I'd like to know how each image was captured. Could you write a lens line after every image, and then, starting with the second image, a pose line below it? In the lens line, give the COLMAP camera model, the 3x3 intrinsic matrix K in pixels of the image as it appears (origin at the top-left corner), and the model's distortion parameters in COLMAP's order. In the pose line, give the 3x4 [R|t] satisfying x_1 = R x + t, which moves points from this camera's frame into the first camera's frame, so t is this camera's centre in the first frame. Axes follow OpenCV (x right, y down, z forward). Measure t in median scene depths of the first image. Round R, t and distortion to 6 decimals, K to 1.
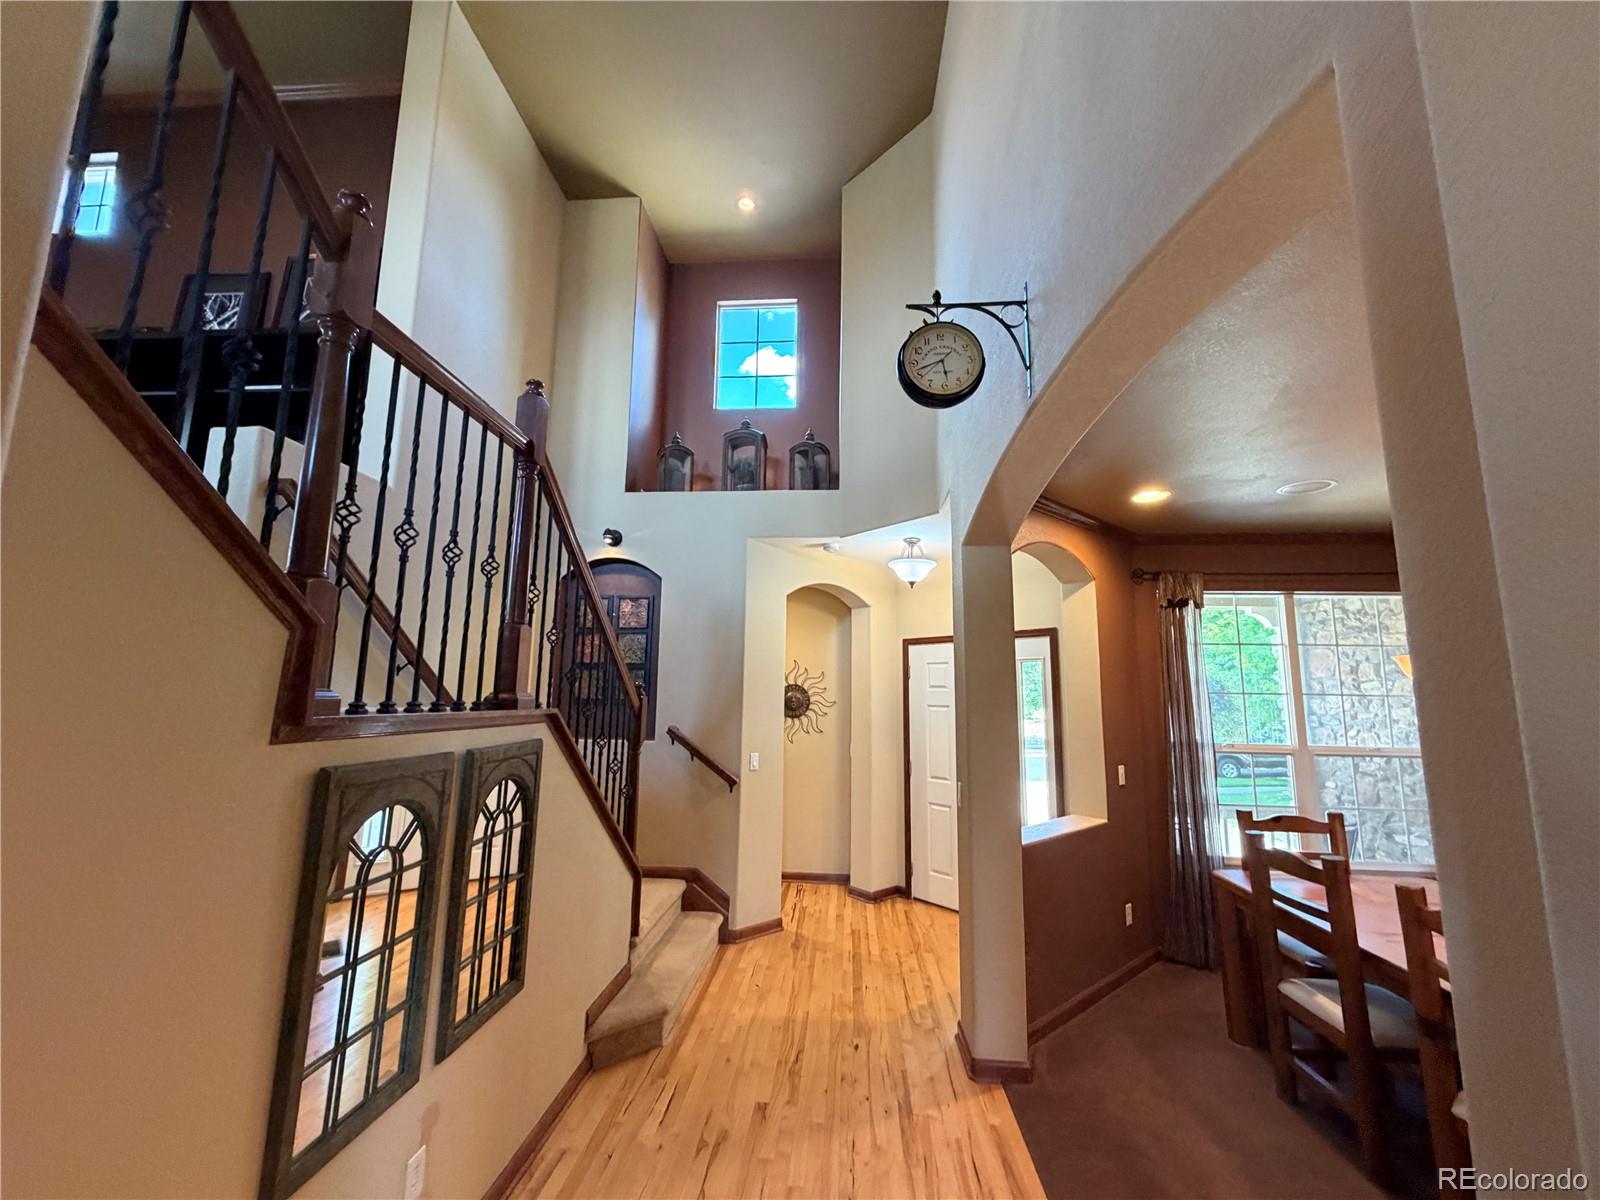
lens RADIAL K [[639.3, 0, 796.1], [0, 639.3, 599.0], [0, 0, 1]] dist [-0.000237, -0.000103]
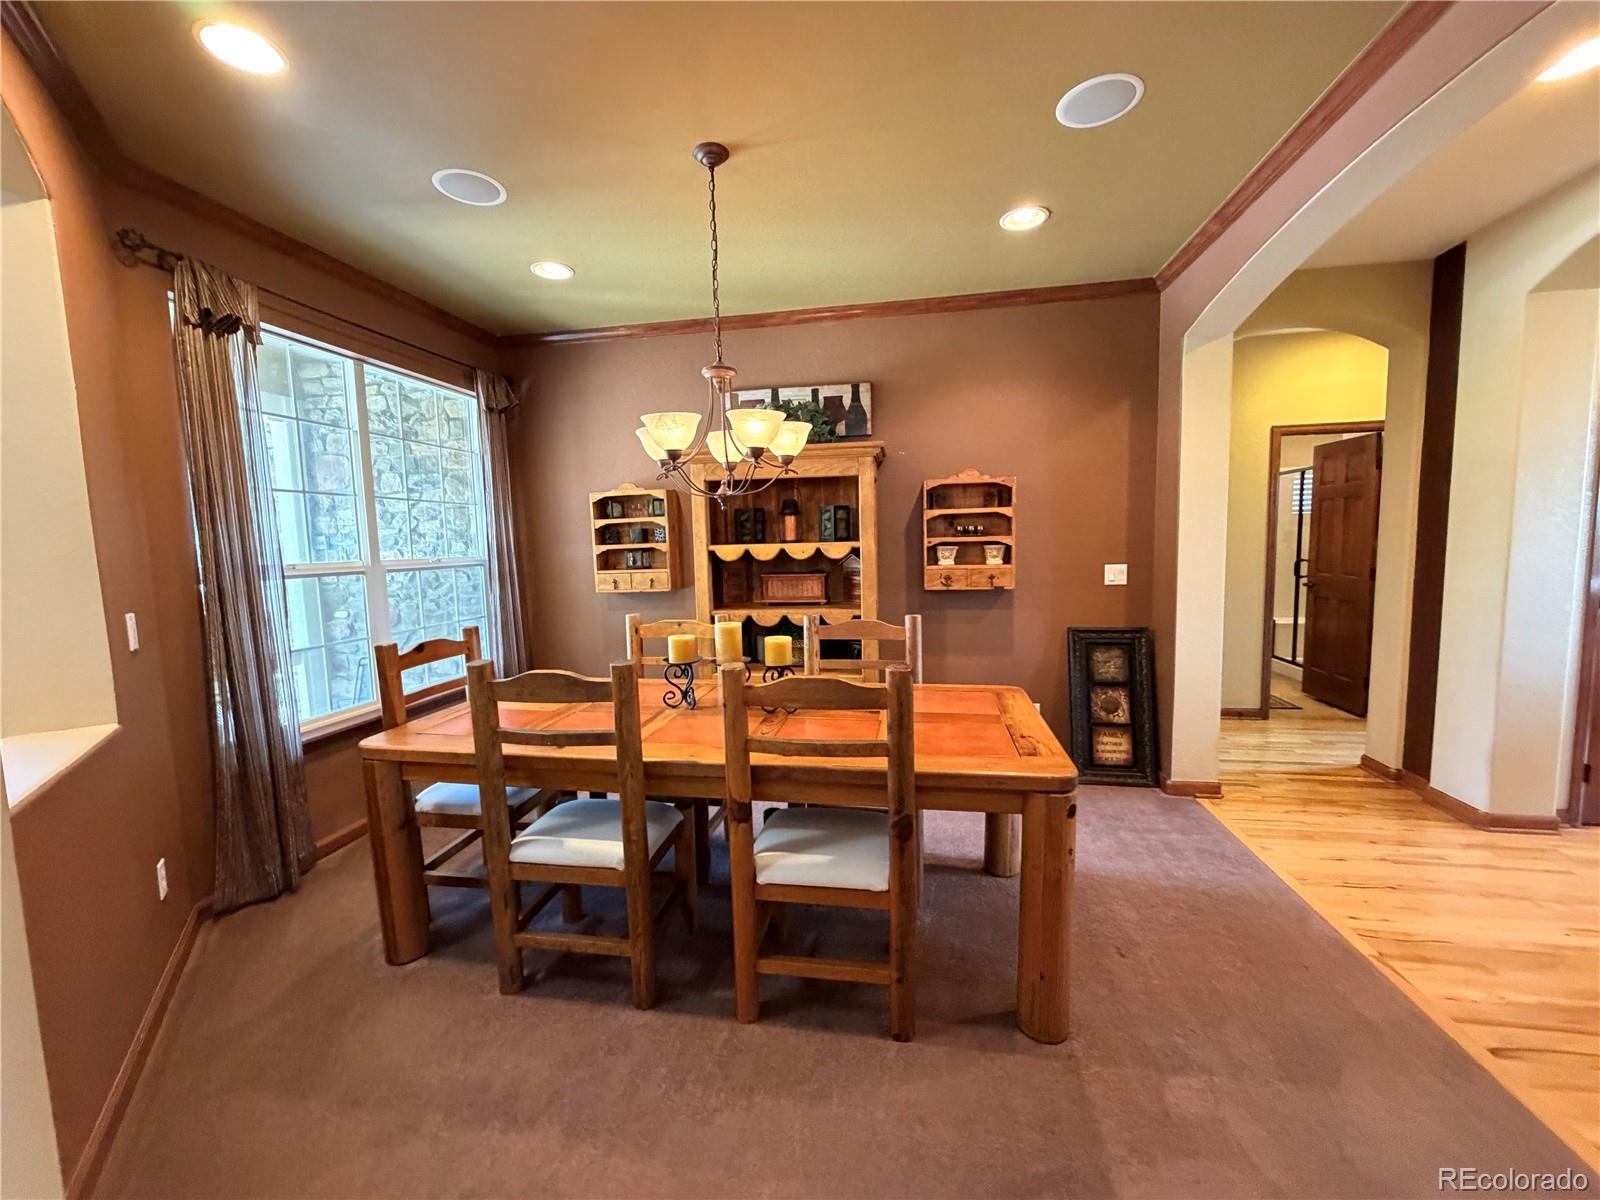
lens RADIAL K [[639.3, 0, 796.1], [0, 639.3, 599.0], [0, 0, 1]] dist [-0.000237, -0.000103]
pose [[0.102983, -0.110714, 0.988502, 0.063803], [-0.117909, 0.985421, 0.122653, 0.123559], [-0.987670, -0.129185, 0.088428, 0.430747]]
